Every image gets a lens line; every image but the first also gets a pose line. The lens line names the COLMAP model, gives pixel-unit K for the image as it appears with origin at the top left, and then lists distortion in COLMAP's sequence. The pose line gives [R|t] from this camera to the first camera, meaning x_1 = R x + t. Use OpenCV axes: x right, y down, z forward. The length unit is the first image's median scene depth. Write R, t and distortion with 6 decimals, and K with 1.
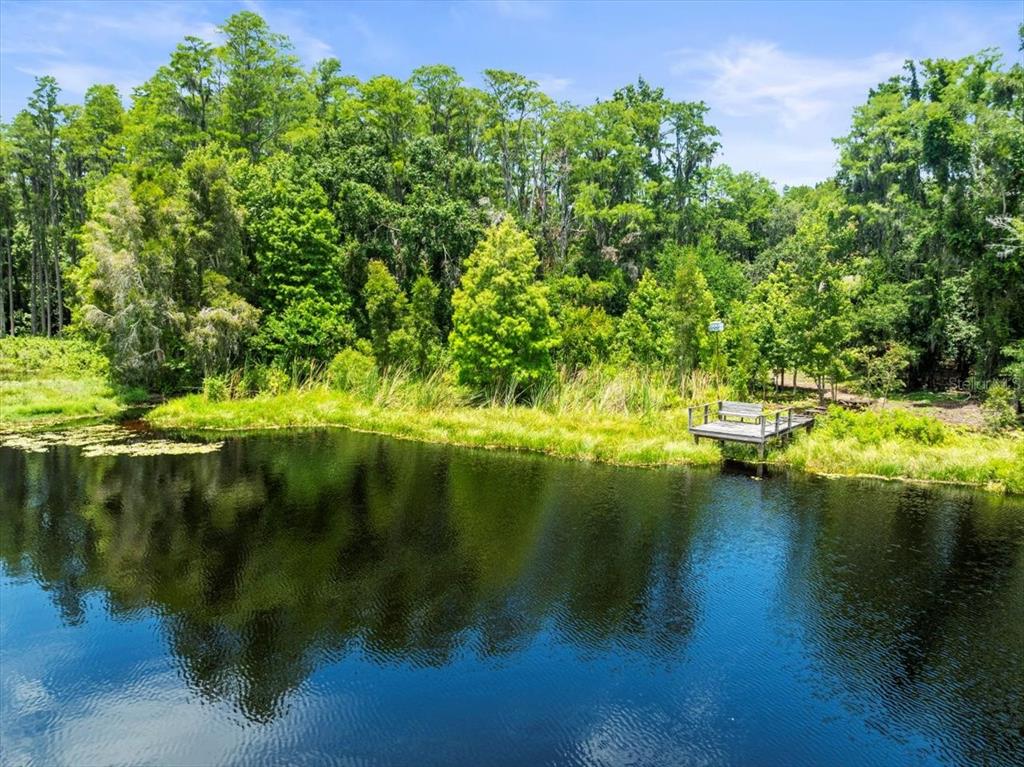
lens RADIAL K [[732.8, 0, 510.4], [0, 732.8, 385.1], [0, 0, 1]] dist [-0.050608, 0.011953]
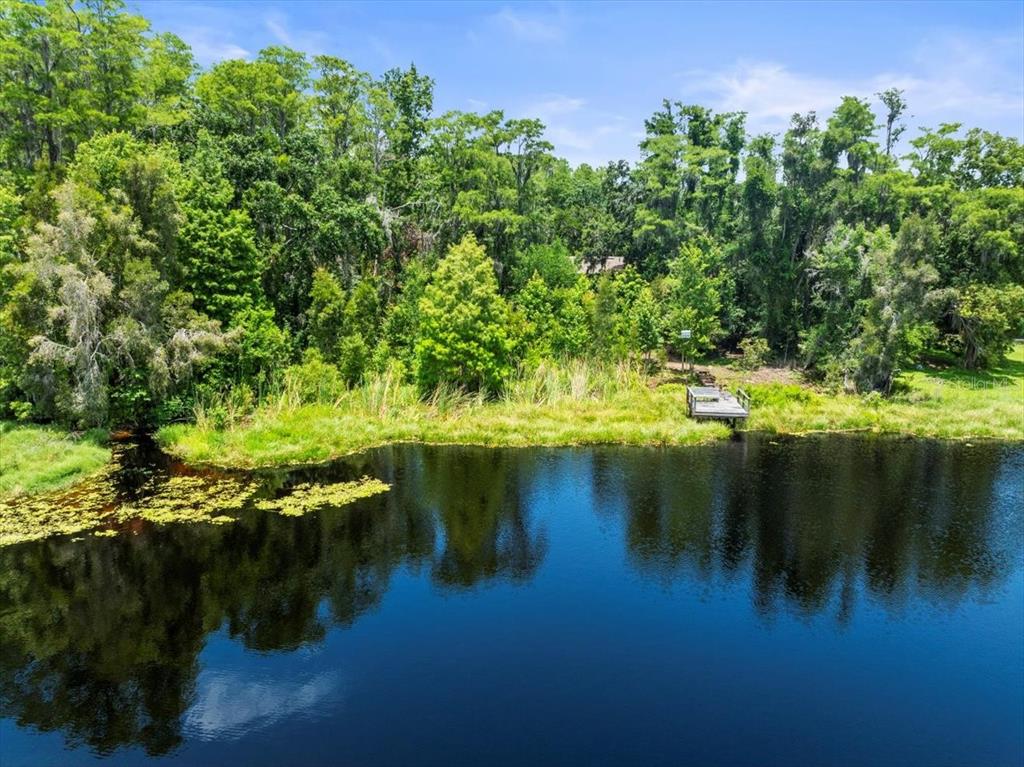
lens RADIAL K [[732.8, 0, 516.7], [0, 732.8, 384.7], [0, 0, 1]] dist [-0.050608, 0.011953]
pose [[0.837727, -0.099529, 0.536943, -0.544594], [0.052990, 0.993426, 0.101470, -0.105096], [-0.543513, -0.056551, 0.837494, 0.006770]]
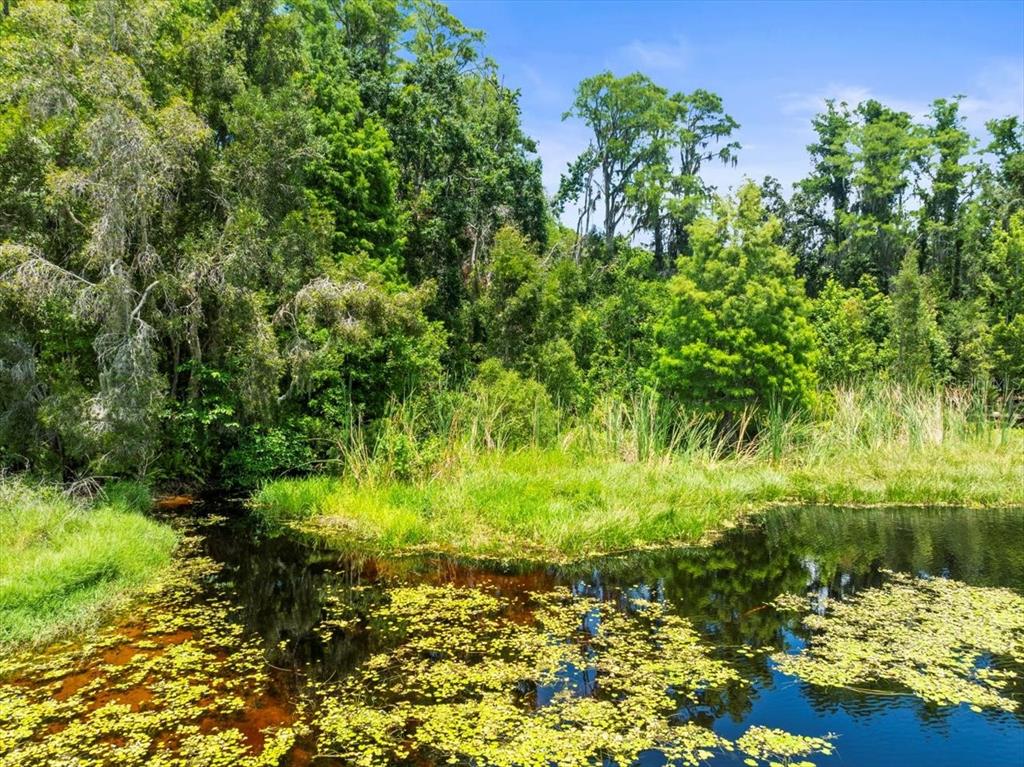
lens RADIAL K [[732.8, 0, 517.2], [0, 732.8, 383.8], [0, 0, 1]] dist [-0.050608, 0.011953]
pose [[0.803742, -0.021030, 0.594606, -0.567461], [0.062834, 0.996787, -0.049680, -0.012985], [-0.591650, 0.077291, 0.802481, 0.563061]]
